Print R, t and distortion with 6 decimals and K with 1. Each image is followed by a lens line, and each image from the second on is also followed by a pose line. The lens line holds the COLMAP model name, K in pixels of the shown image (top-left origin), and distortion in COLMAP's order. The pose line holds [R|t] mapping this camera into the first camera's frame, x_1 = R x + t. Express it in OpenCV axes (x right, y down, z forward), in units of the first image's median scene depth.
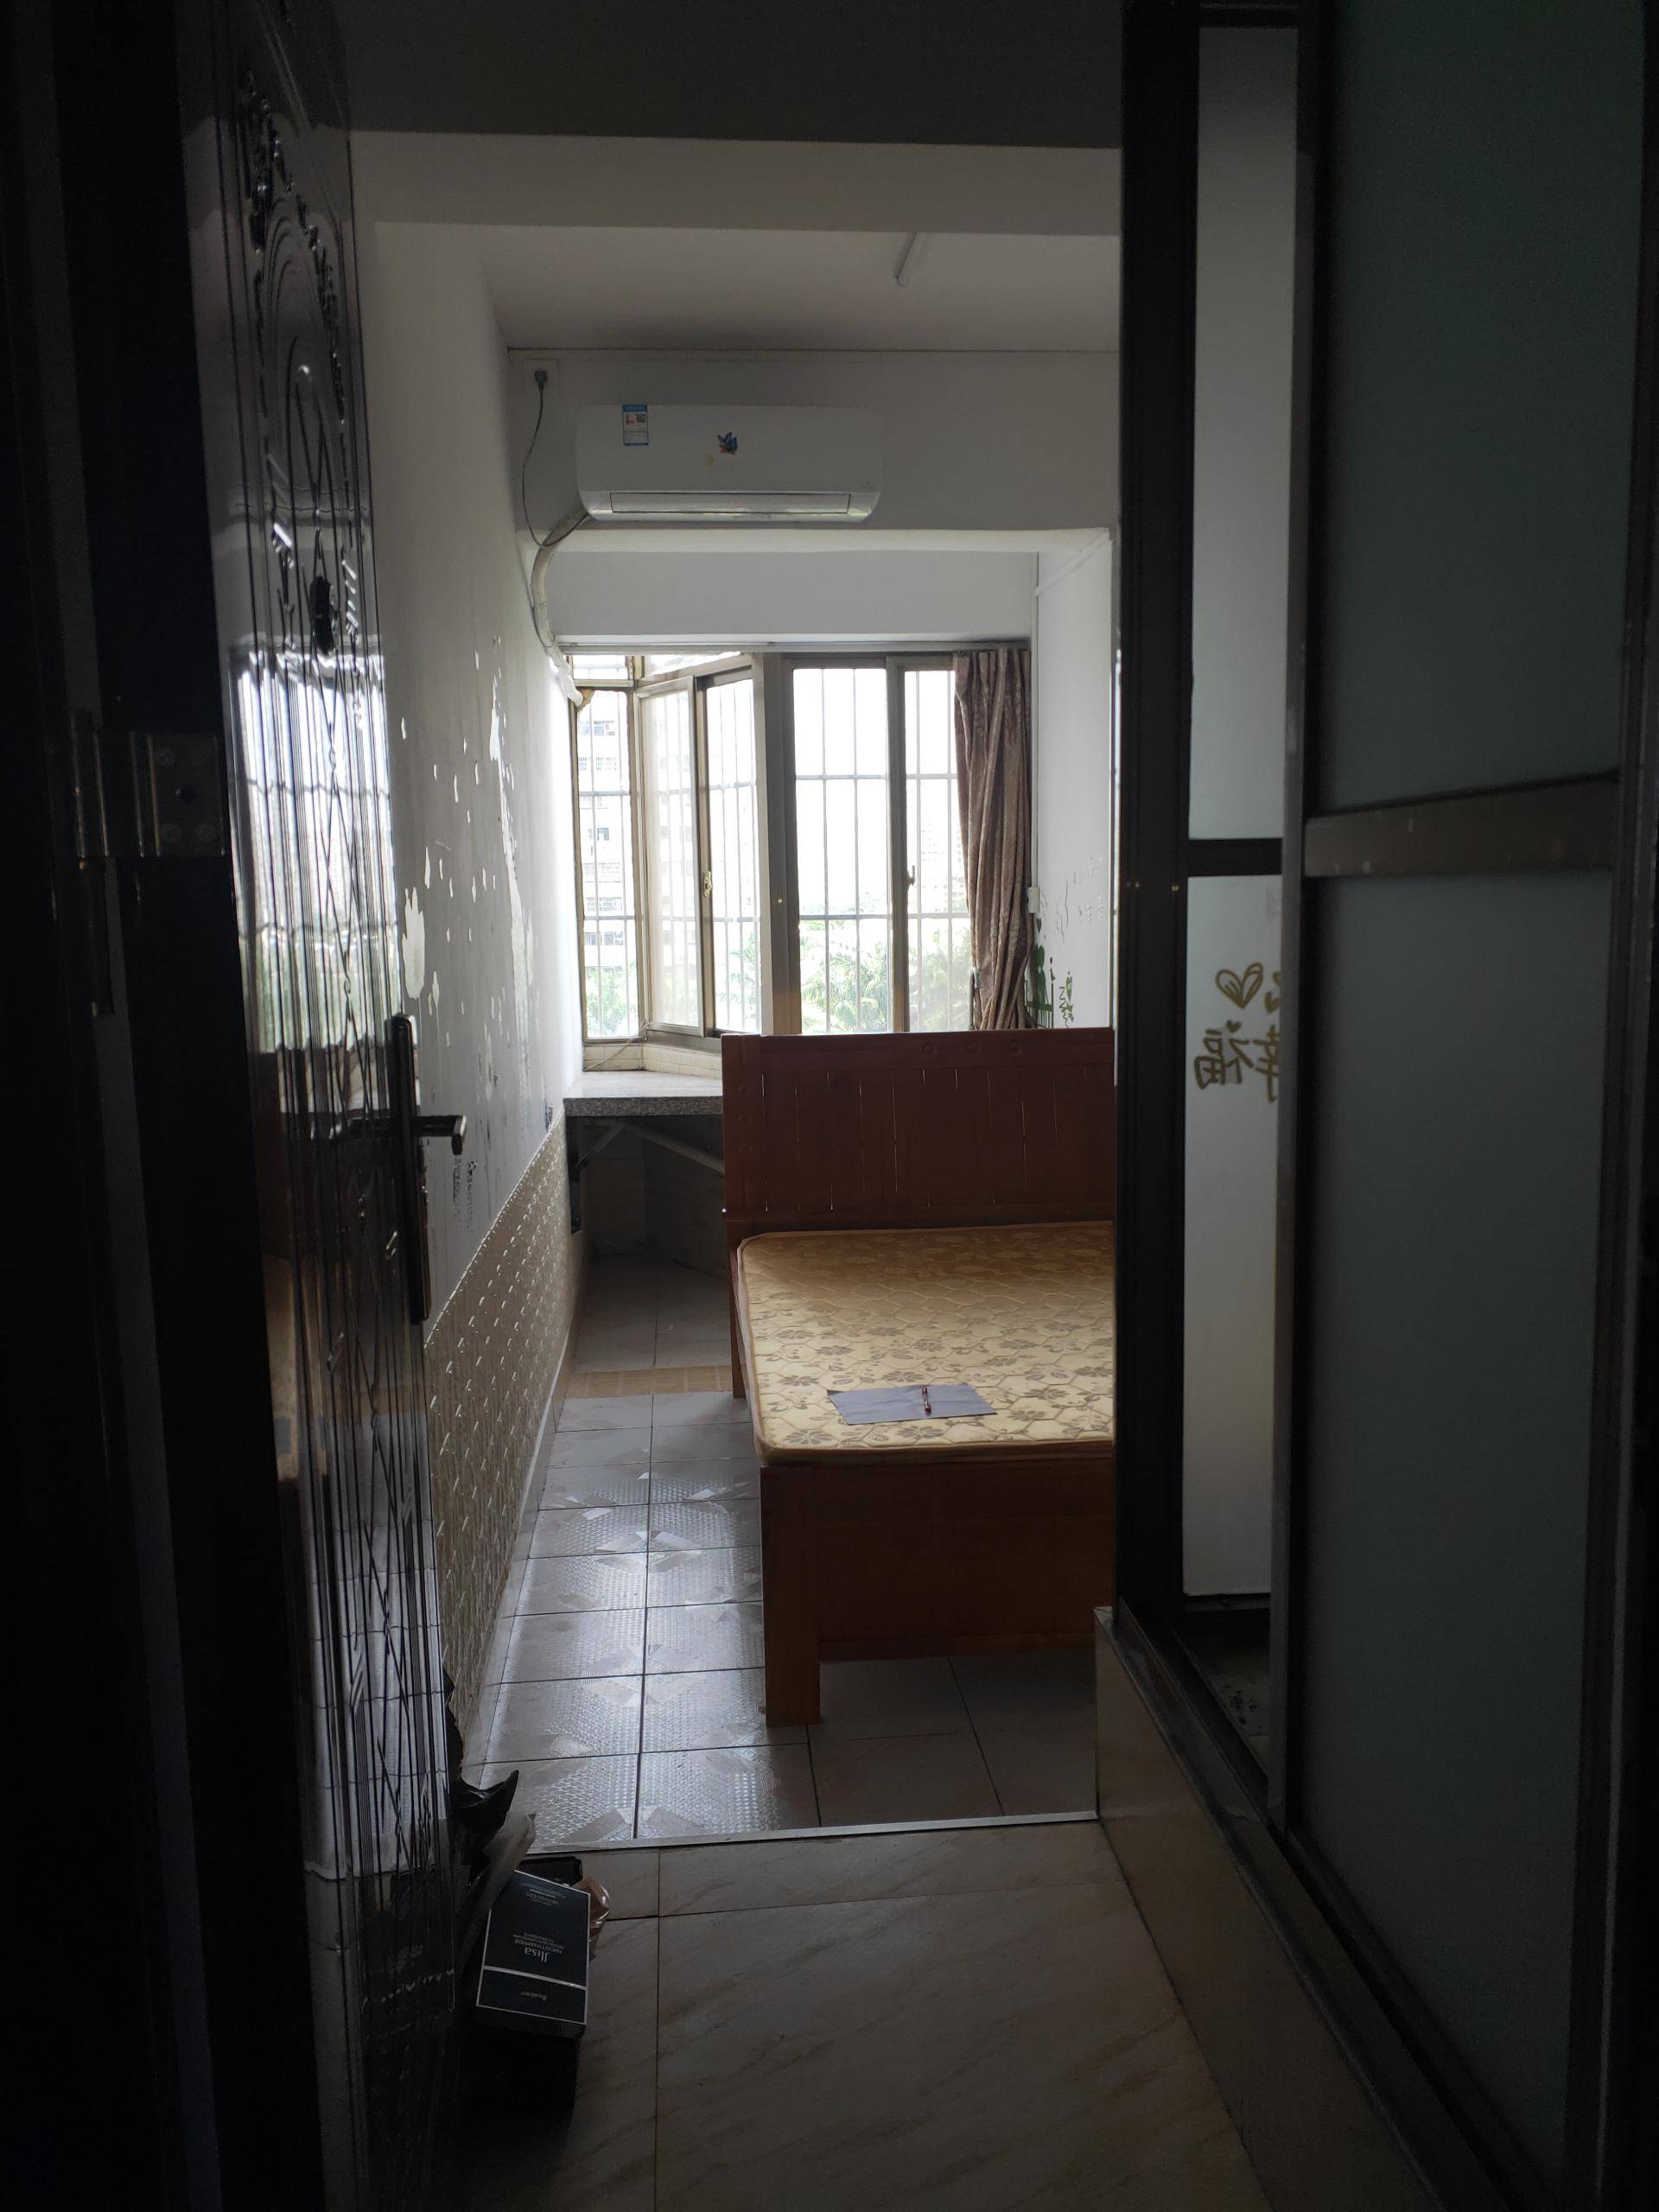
lens RADIAL K [[1663.1, 0, 831.4], [0, 1663.1, 1123.9], [0, 0, 1]] dist [0.038009, -0.037799]
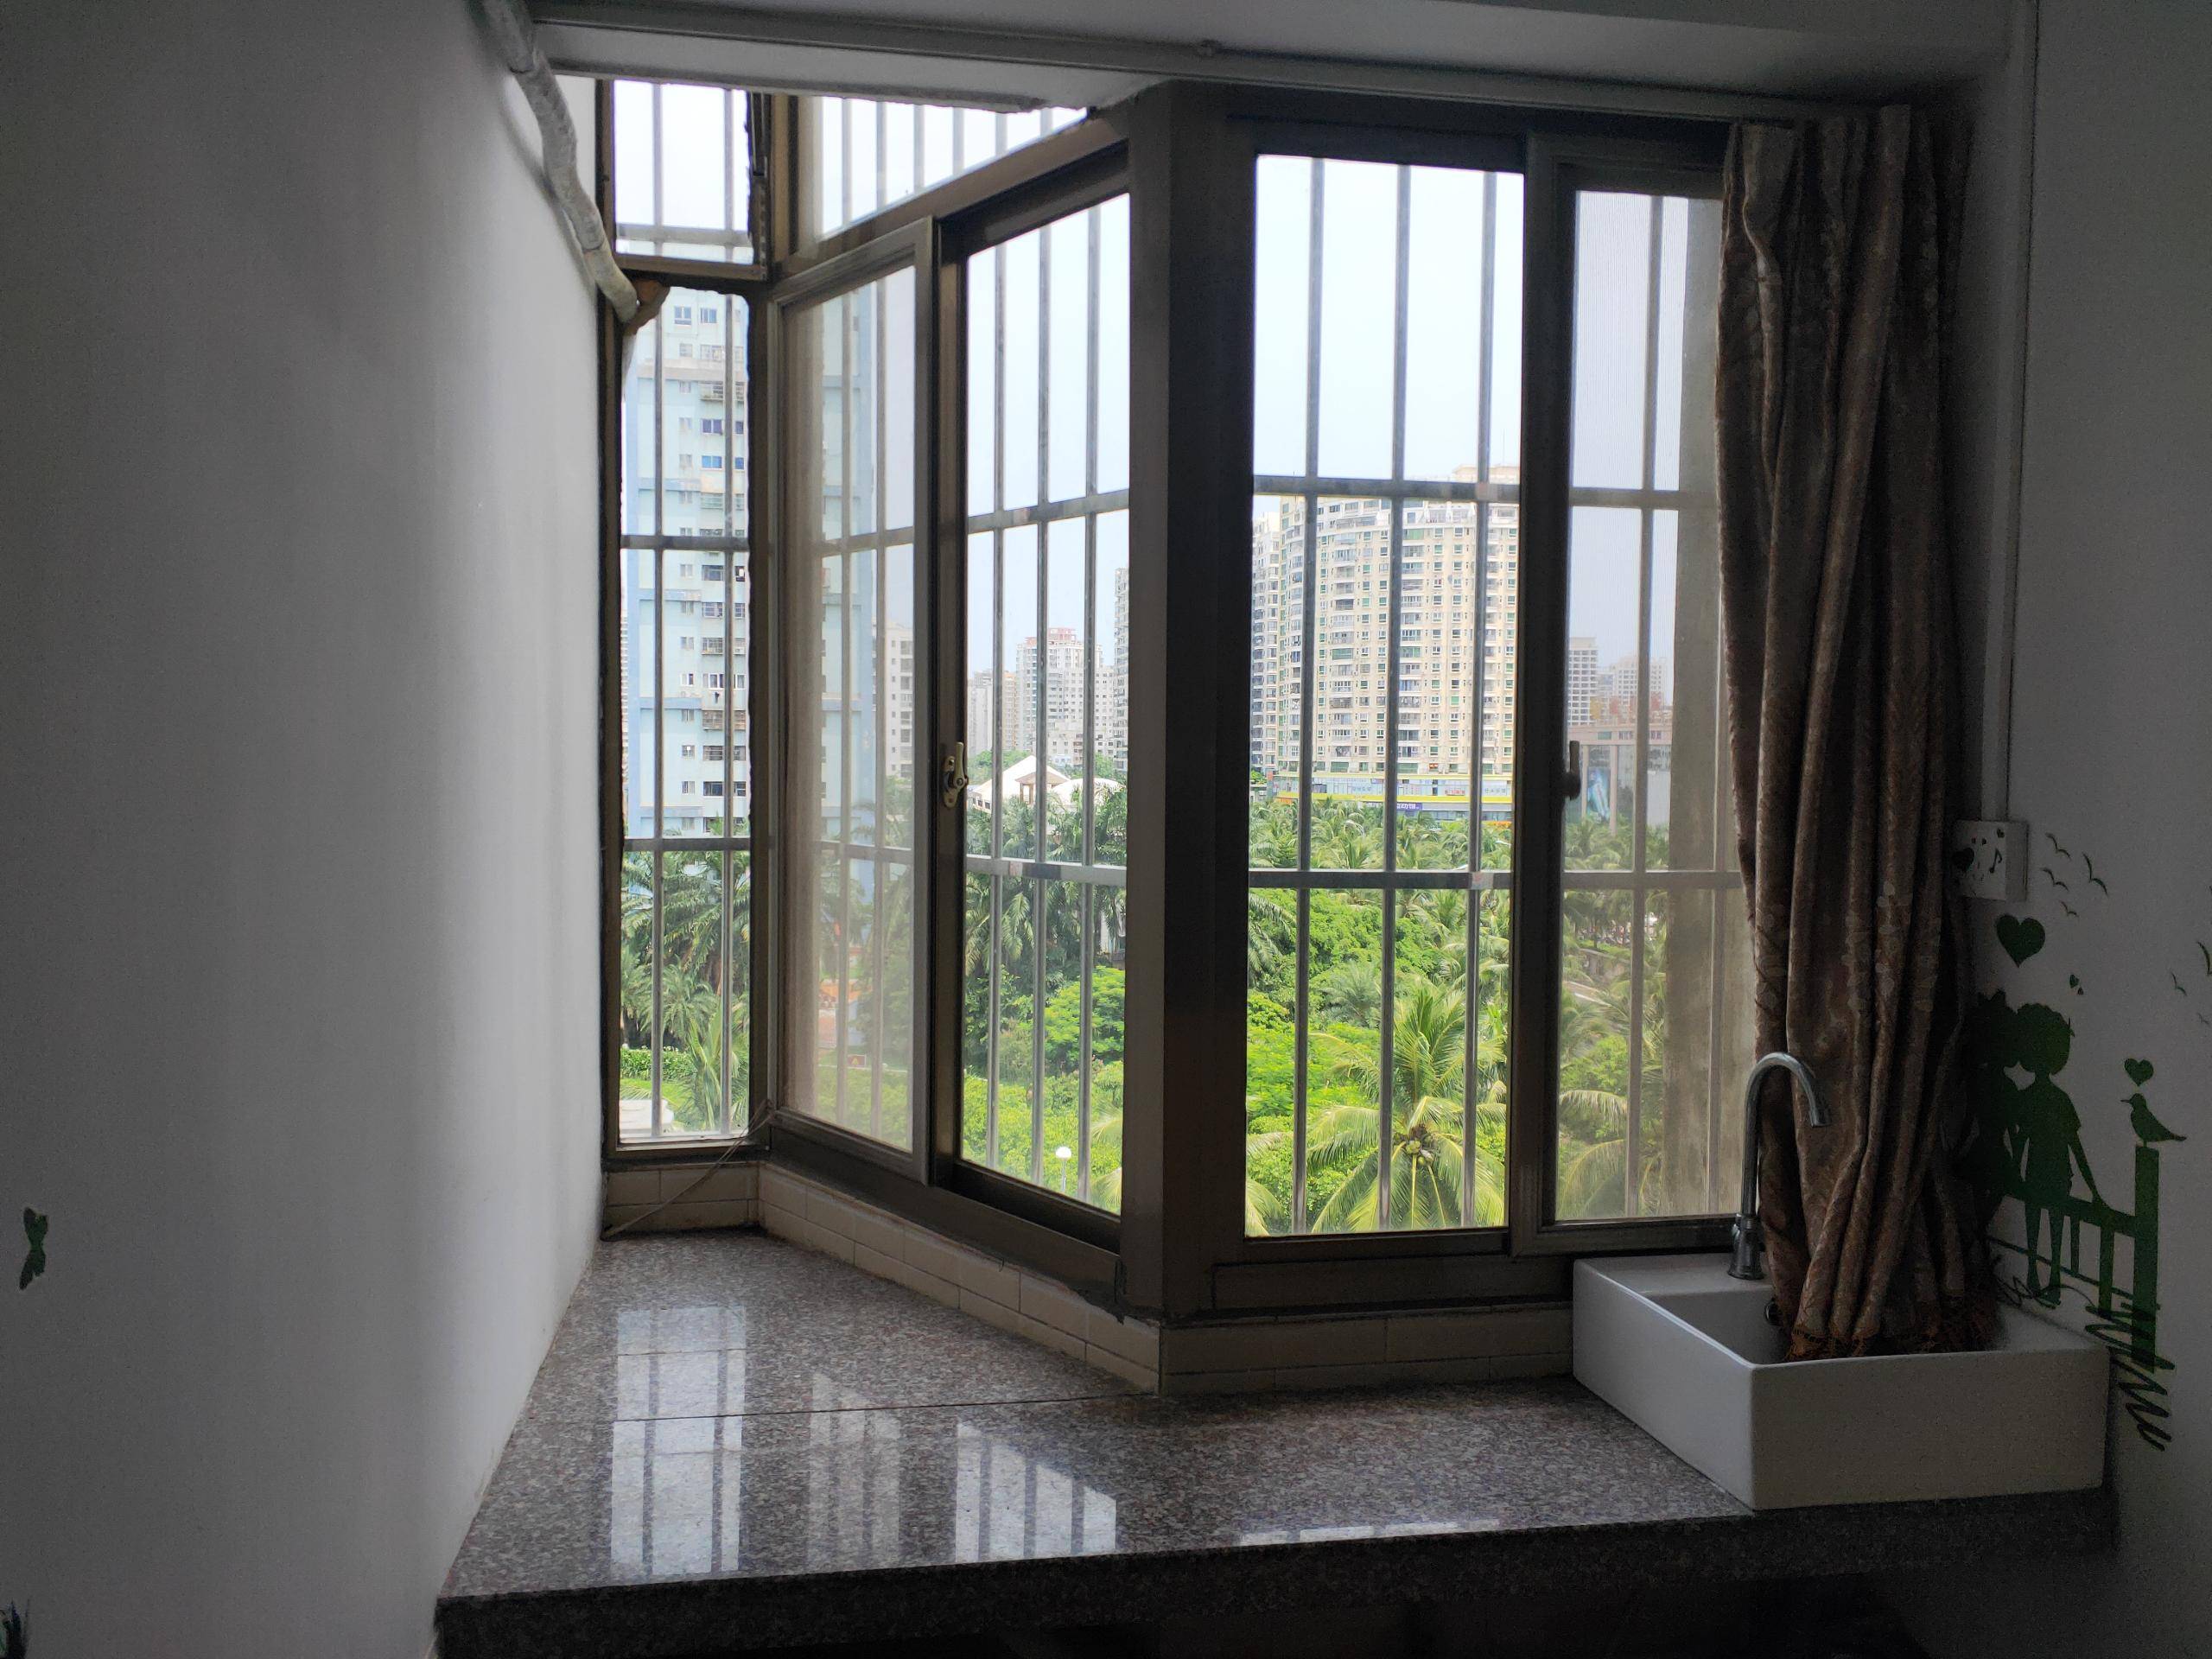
lens RADIAL K [[1663.1, 0, 1109.5], [0, 1663.1, 821.0], [0, 0, 1]] dist [0.038009, -0.037799]
pose [[0.995648, 0.022633, 0.090401, -0.080065], [-0.013907, 0.995282, -0.096020, -0.108292], [-0.092148, 0.094345, 0.991266, 0.691422]]
